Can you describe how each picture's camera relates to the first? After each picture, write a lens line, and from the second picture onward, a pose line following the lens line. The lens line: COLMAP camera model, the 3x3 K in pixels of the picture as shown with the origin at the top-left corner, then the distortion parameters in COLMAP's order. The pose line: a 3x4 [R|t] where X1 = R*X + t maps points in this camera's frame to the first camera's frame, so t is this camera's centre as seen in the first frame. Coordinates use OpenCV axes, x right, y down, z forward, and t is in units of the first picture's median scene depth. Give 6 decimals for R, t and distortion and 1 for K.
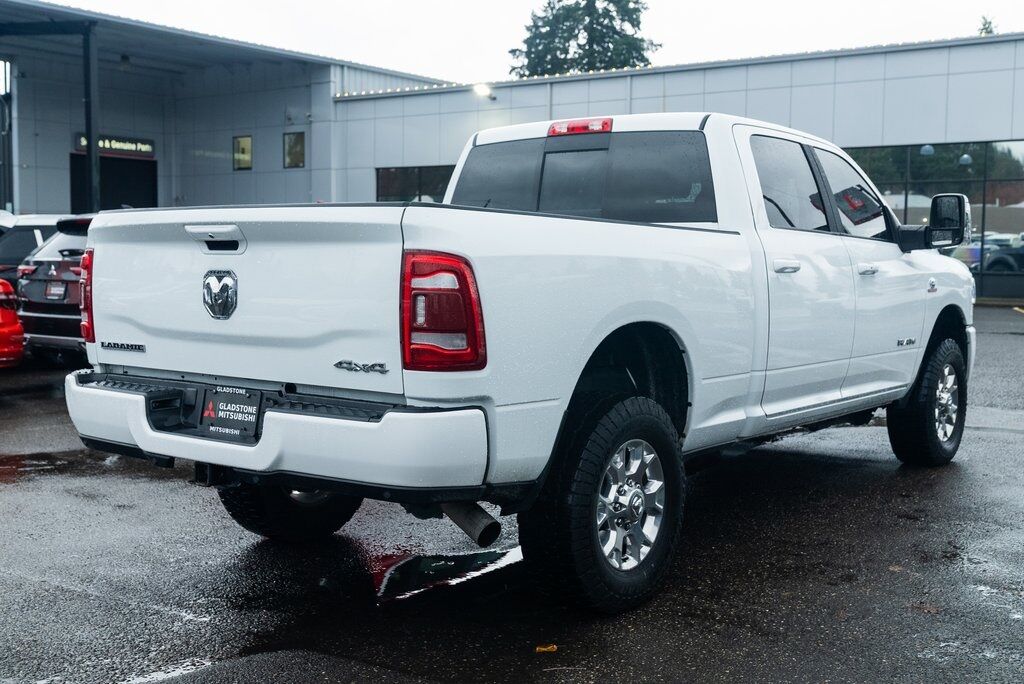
lens RADIAL K [[1165.8, 0, 511.2], [0, 1165.8, 333.1], [0, 0, 1]] dist [0.014795, 0.000000]
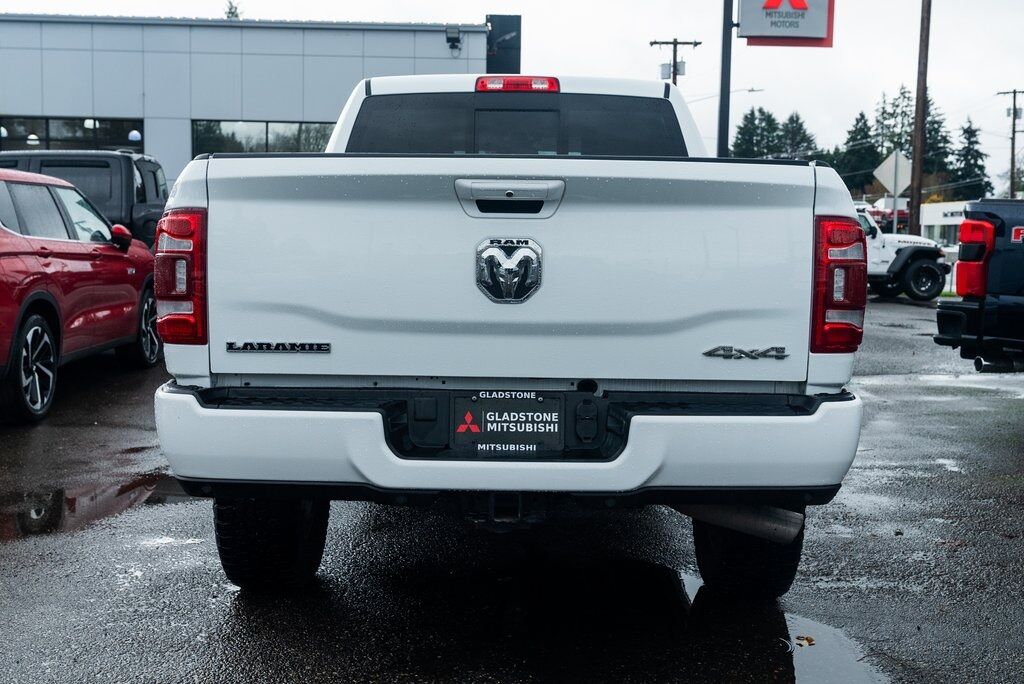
lens RADIAL K [[1165.8, 0, 510.9], [0, 1165.8, 346.1], [0, 0, 1]] dist [0.014795, 0.000000]
pose [[0.802883, -0.051181, 0.593935, -0.488944], [0.032279, 0.998578, 0.042416, -0.011329], [-0.595262, -0.014883, 0.803394, 0.265704]]
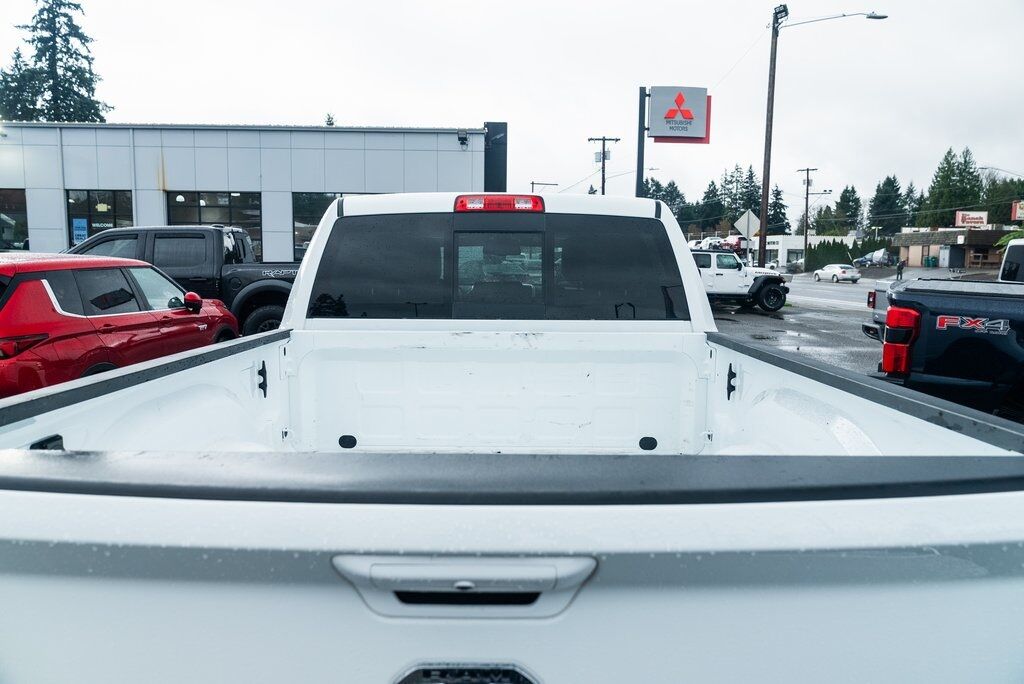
lens RADIAL K [[696.9, 0, 511.1], [0, 696.9, 341.1], [0, 0, 1]] dist [-0.035767, 0.021885]
pose [[0.795305, -0.073992, 0.601677, -0.243166], [0.037796, 0.996644, 0.072605, -0.111795], [-0.605030, -0.035002, 0.795433, 0.580100]]
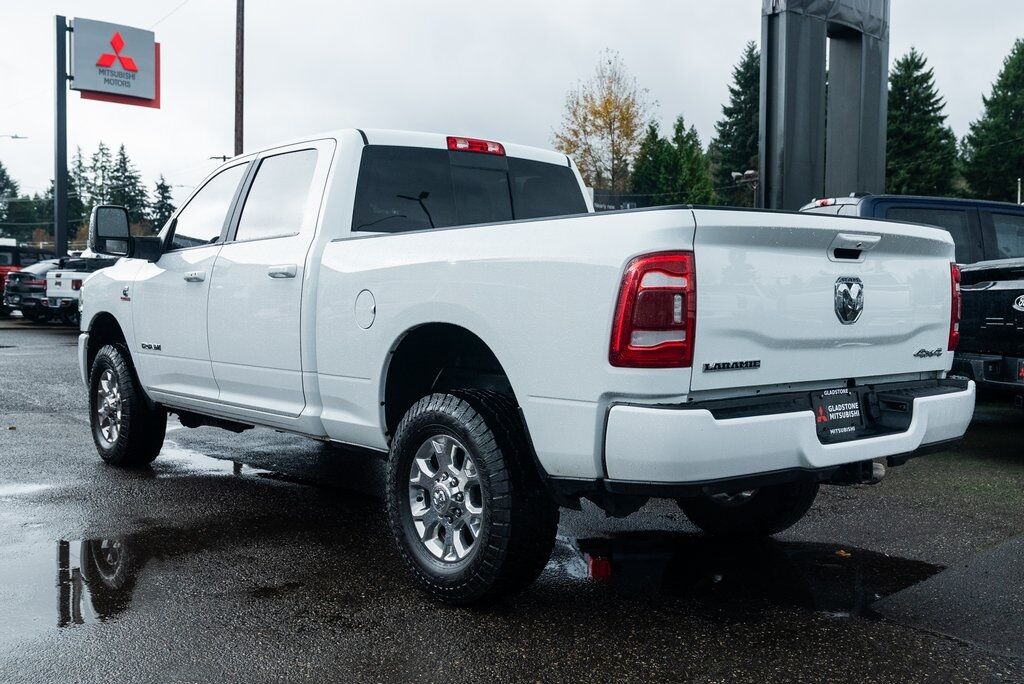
lens RADIAL K [[1038.8, 0, 510.9], [0, 1038.8, 352.5], [0, 0, 1]] dist [0.006006, 0.000000]
pose [[0.225941, -0.063940, 0.972040, -0.852936], [0.056581, 0.997020, 0.052432, -0.036603], [-0.972496, 0.043152, 0.228886, 0.751338]]
